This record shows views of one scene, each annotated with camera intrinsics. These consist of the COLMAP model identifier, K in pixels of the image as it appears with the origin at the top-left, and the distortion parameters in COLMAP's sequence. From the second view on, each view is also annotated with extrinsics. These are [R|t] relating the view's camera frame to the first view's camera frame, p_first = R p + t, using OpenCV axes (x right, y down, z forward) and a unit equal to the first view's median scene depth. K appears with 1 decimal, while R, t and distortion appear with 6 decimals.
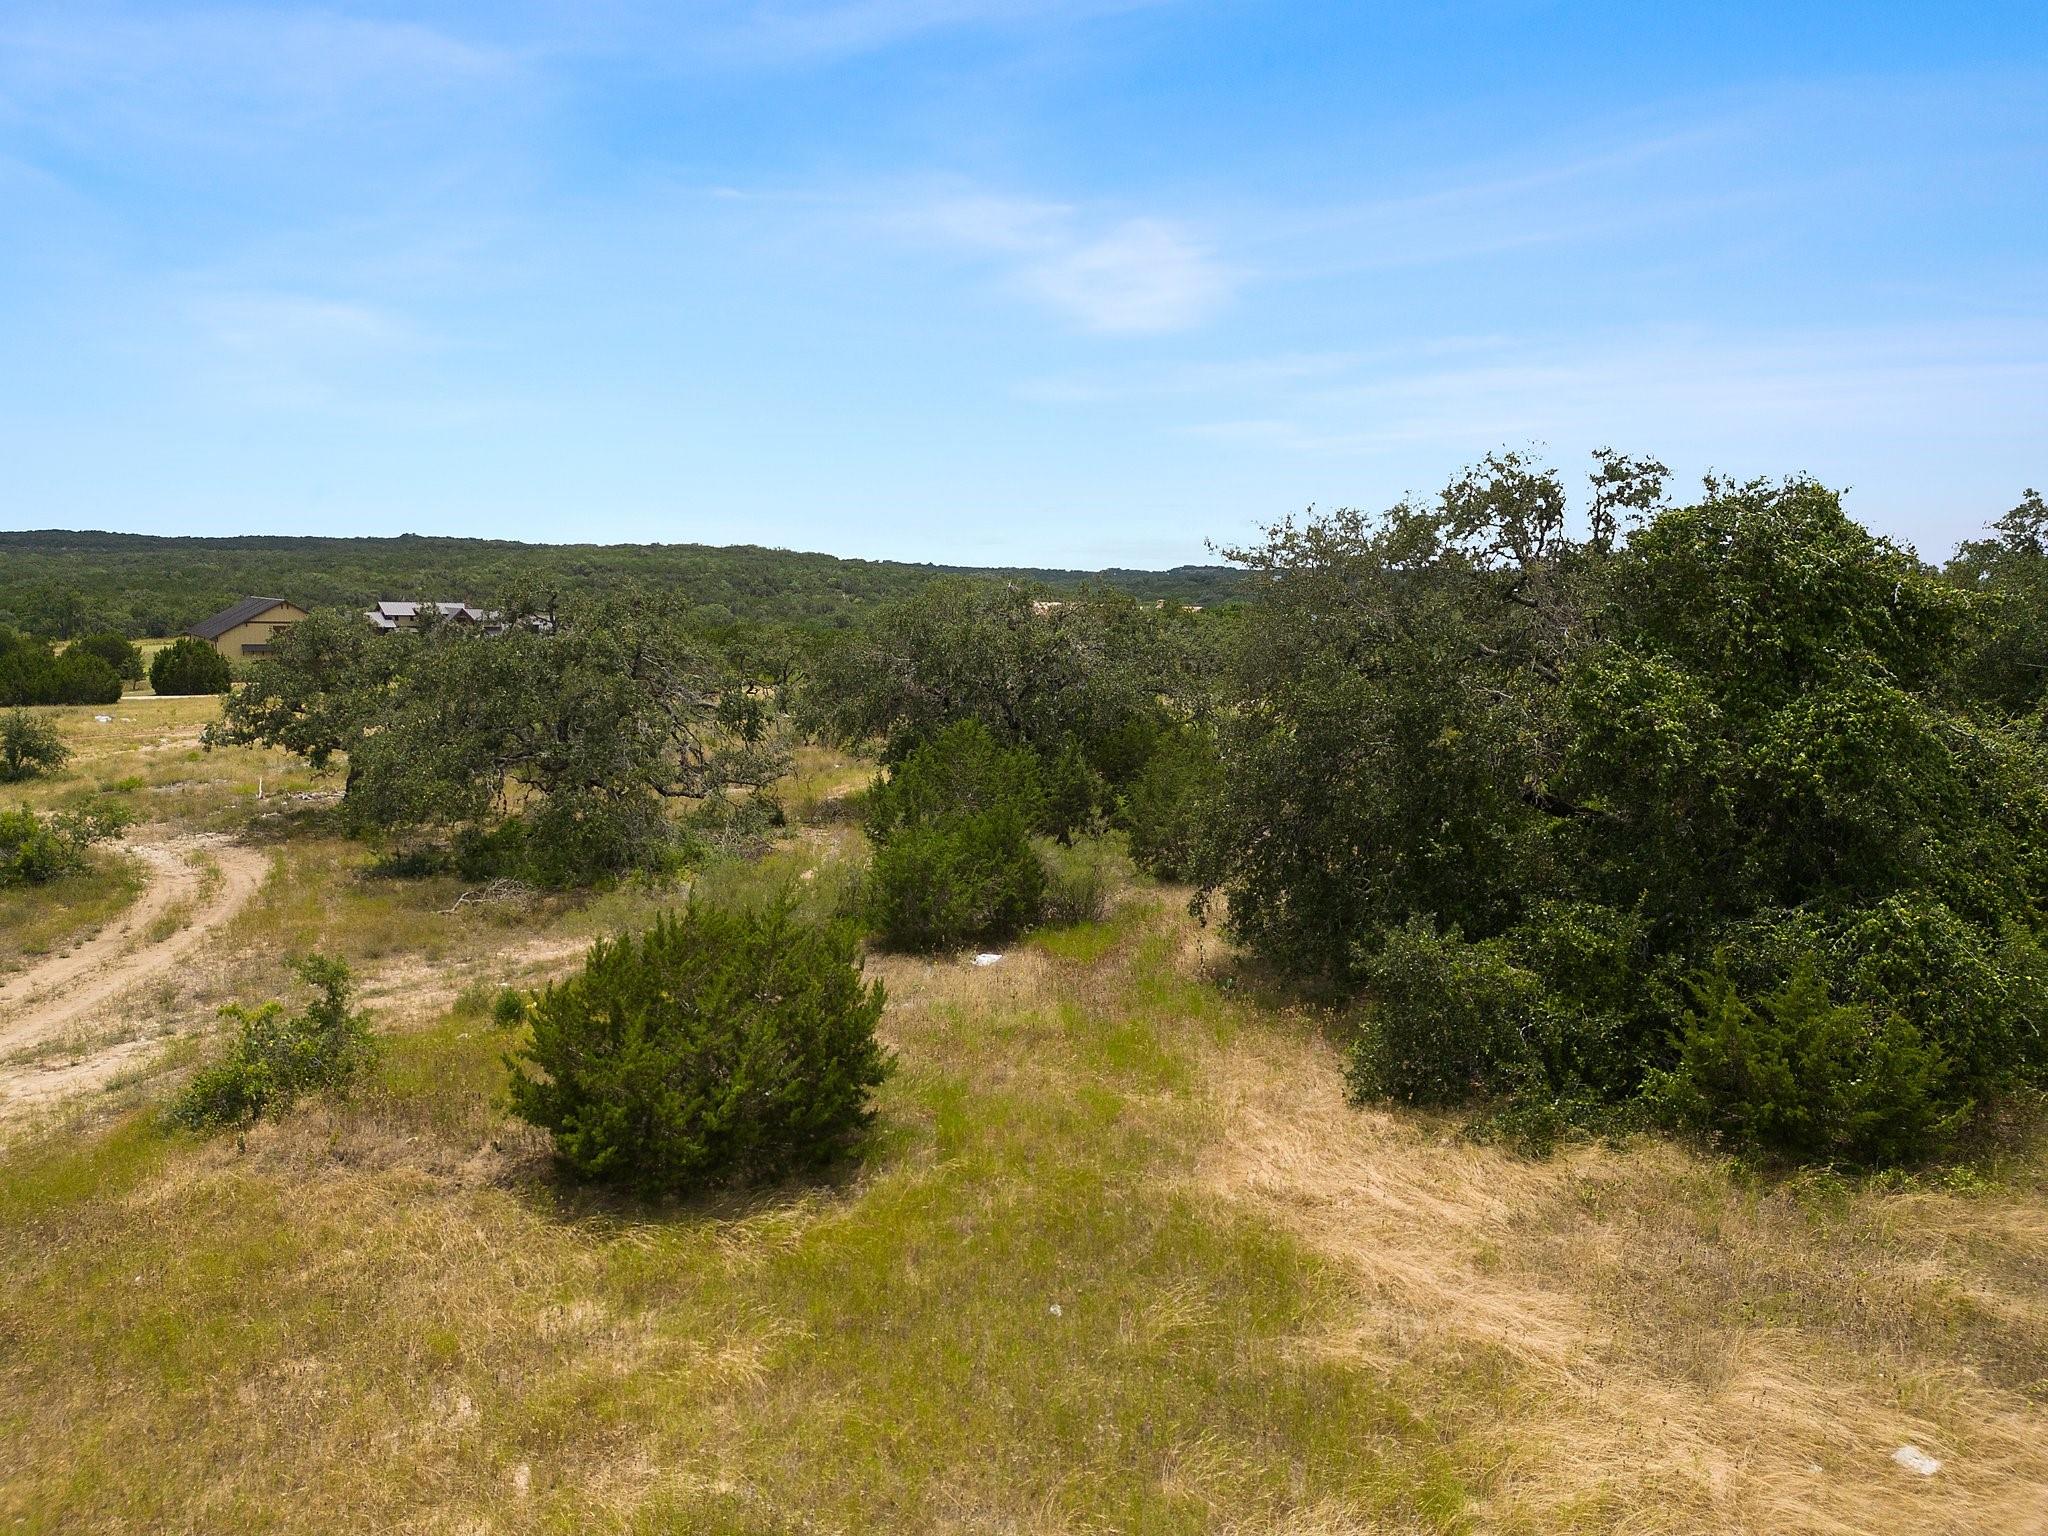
lens RADIAL K [[1432.6, 0, 1010.7], [0, 1432.6, 770.4], [0, 0, 1]] dist [0.068958, -0.061752]
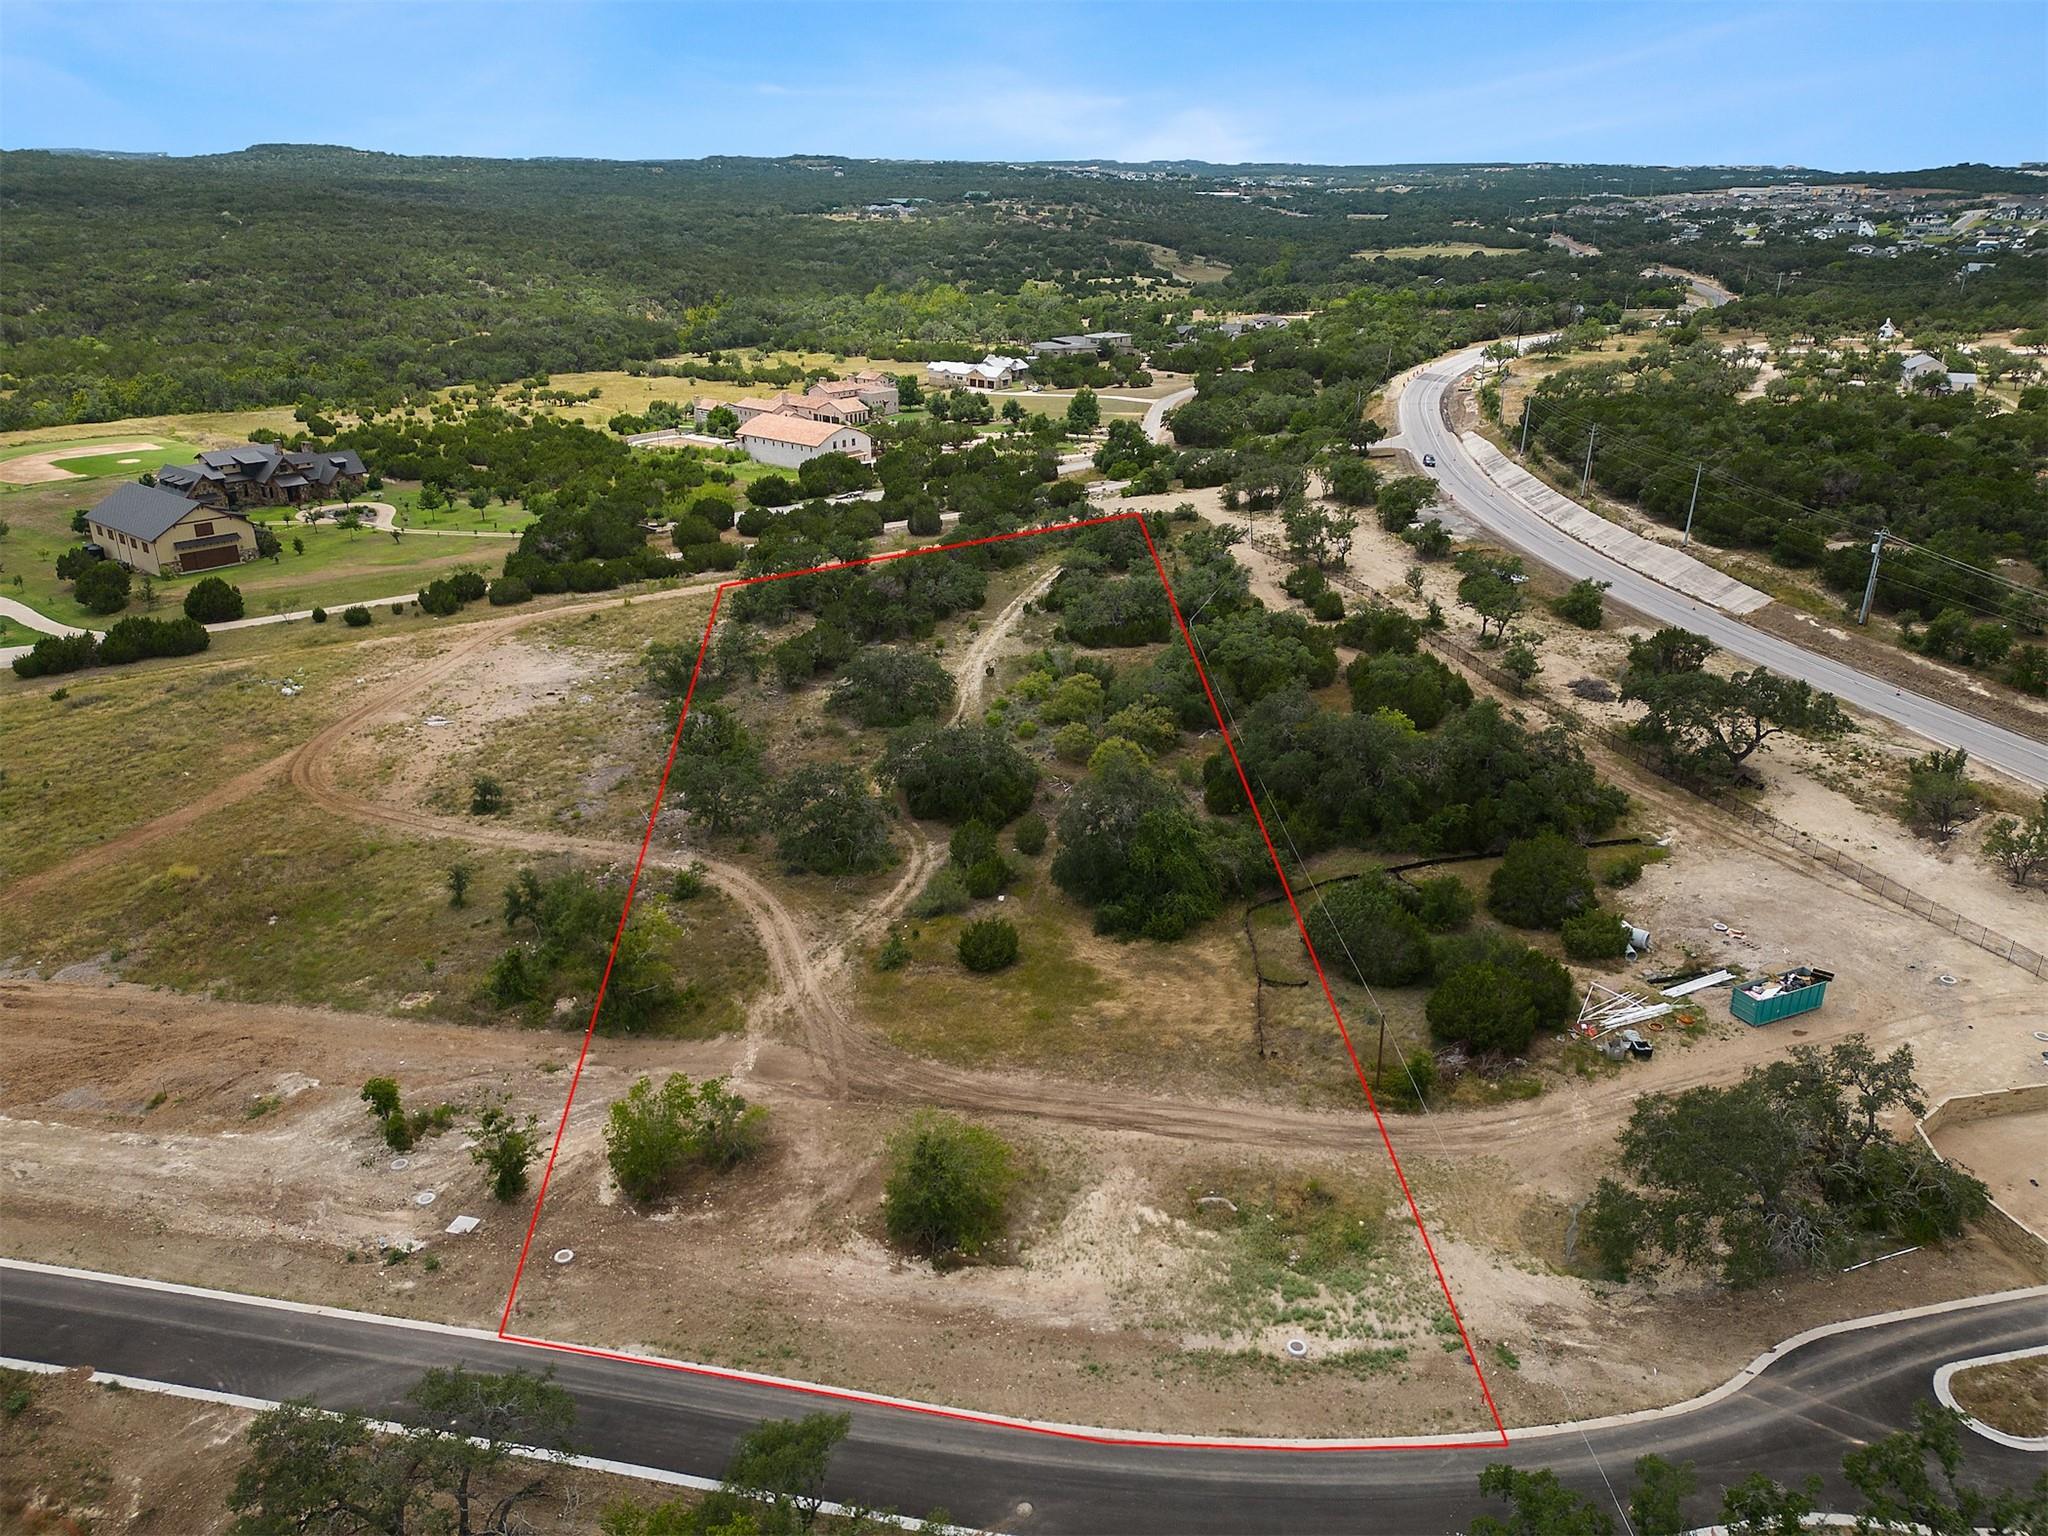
lens RADIAL K [[1432.6, 0, 1033.9], [0, 1432.6, 775.7], [0, 0, 1]] dist [0.068958, -0.061752]
pose [[0.961807, -0.107606, 0.251692, -1.308592], [0.035200, 0.960478, 0.276122, -1.897978], [-0.271457, -0.256717, 0.927582, -3.899399]]
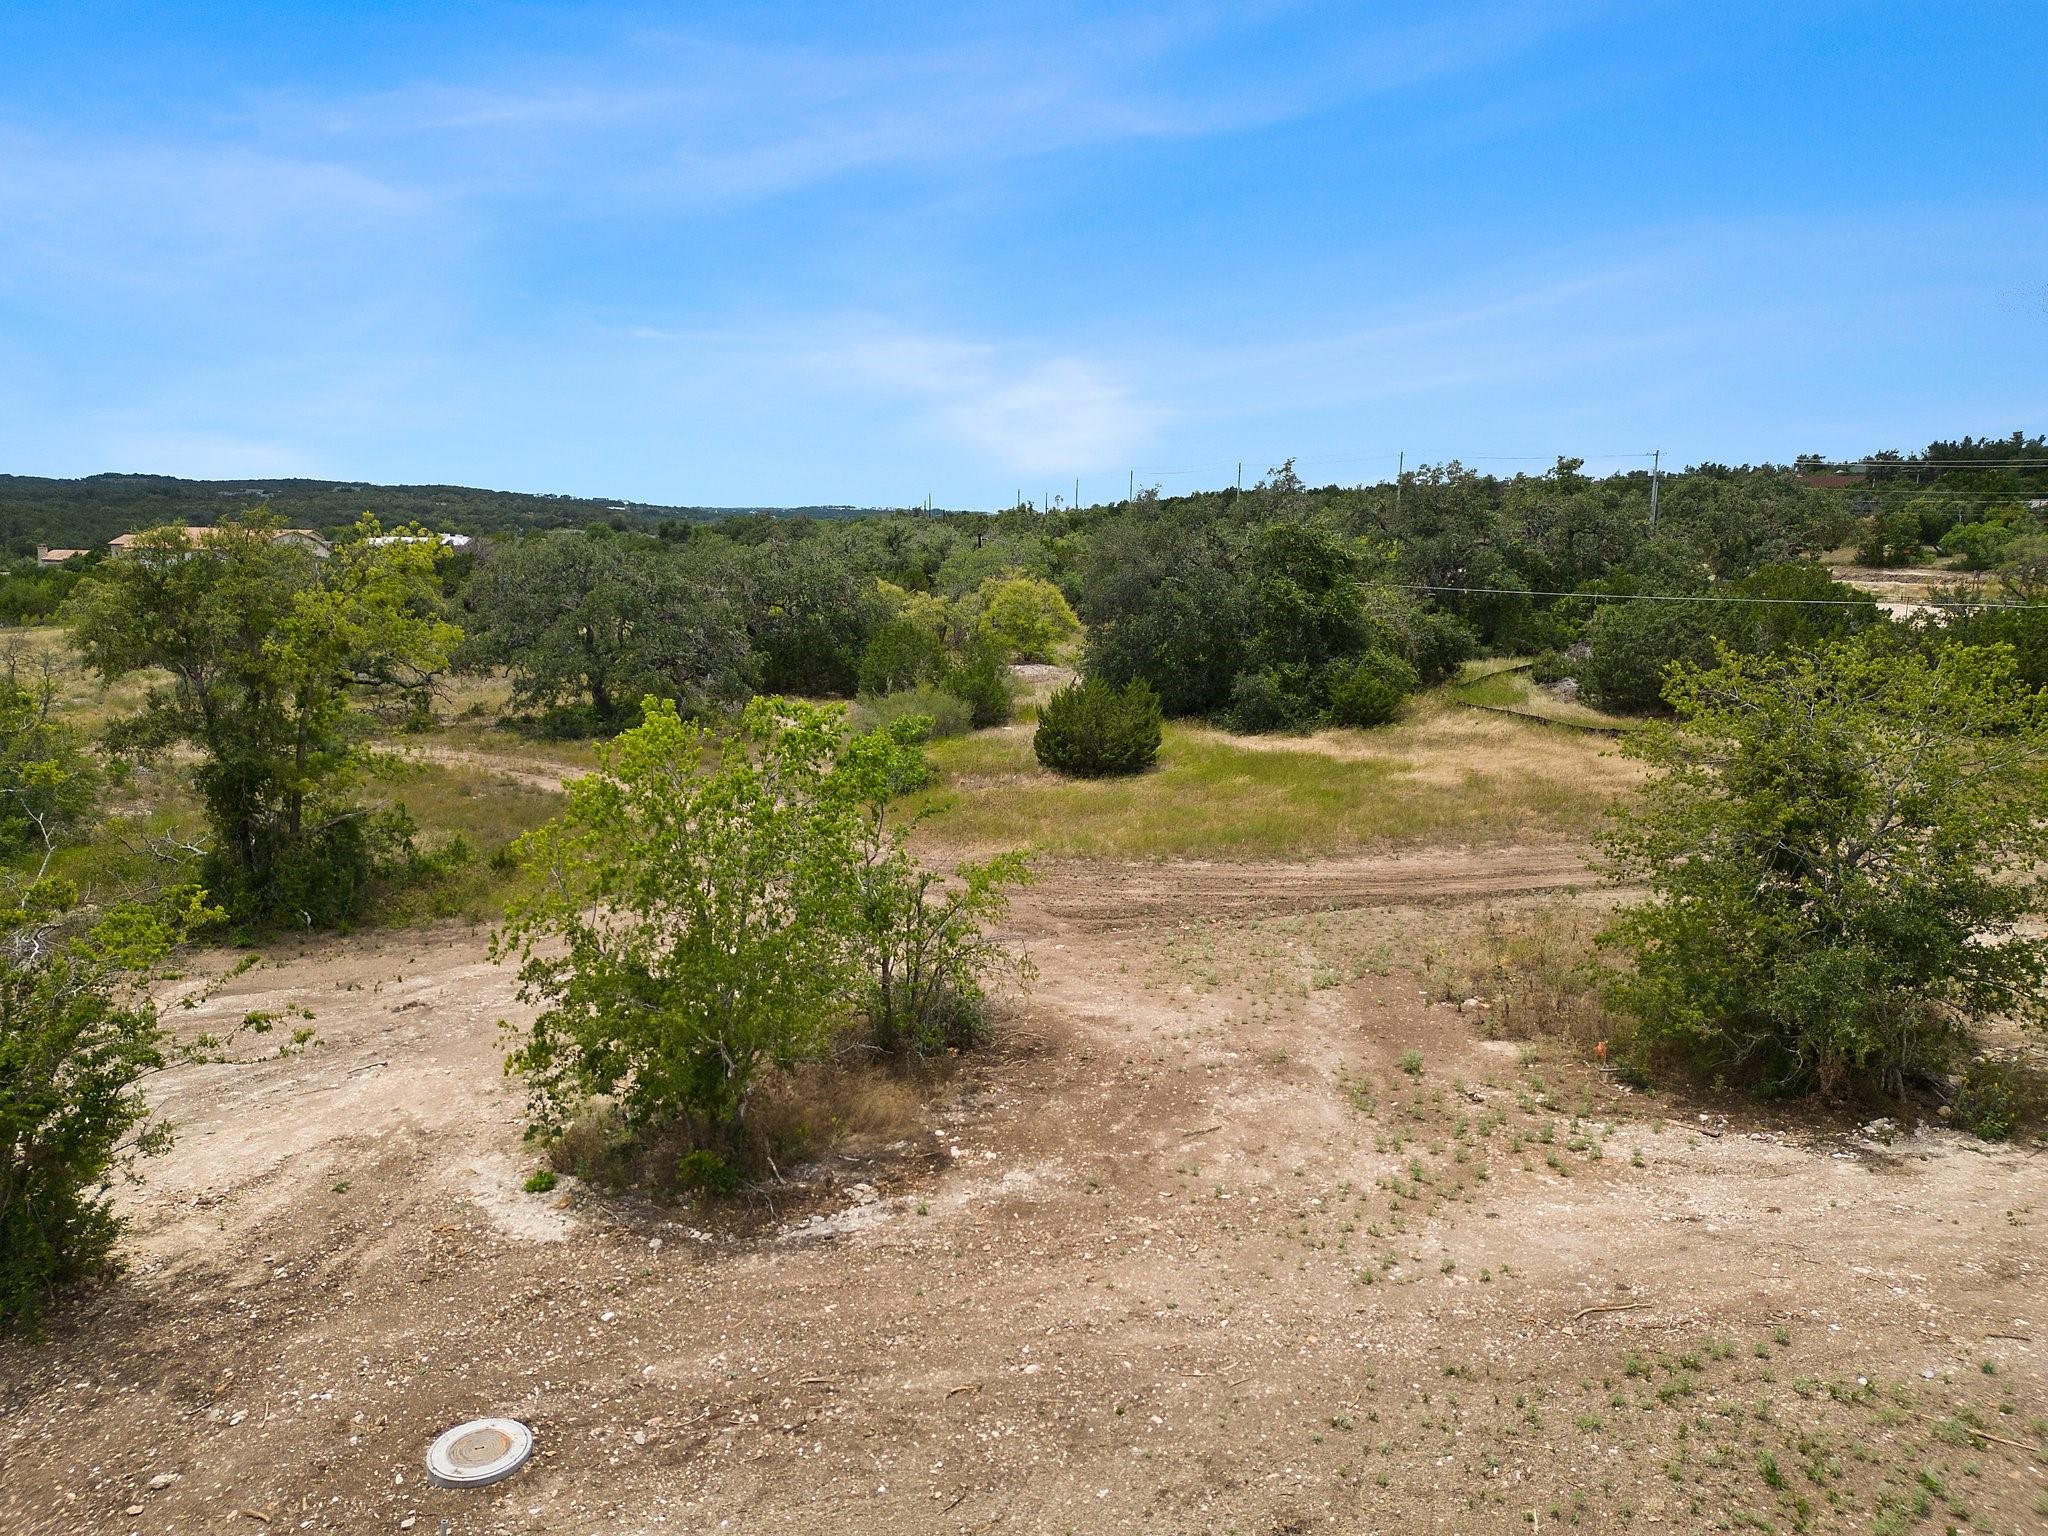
lens RADIAL K [[1432.6, 0, 1018.7], [0, 1432.6, 770.0], [0, 0, 1]] dist [0.068958, -0.061752]
pose [[0.776472, -0.111805, 0.620153, -1.889540], [0.076333, 0.993575, 0.083555, 0.022872], [-0.625511, -0.017540, 0.780018, -0.960542]]
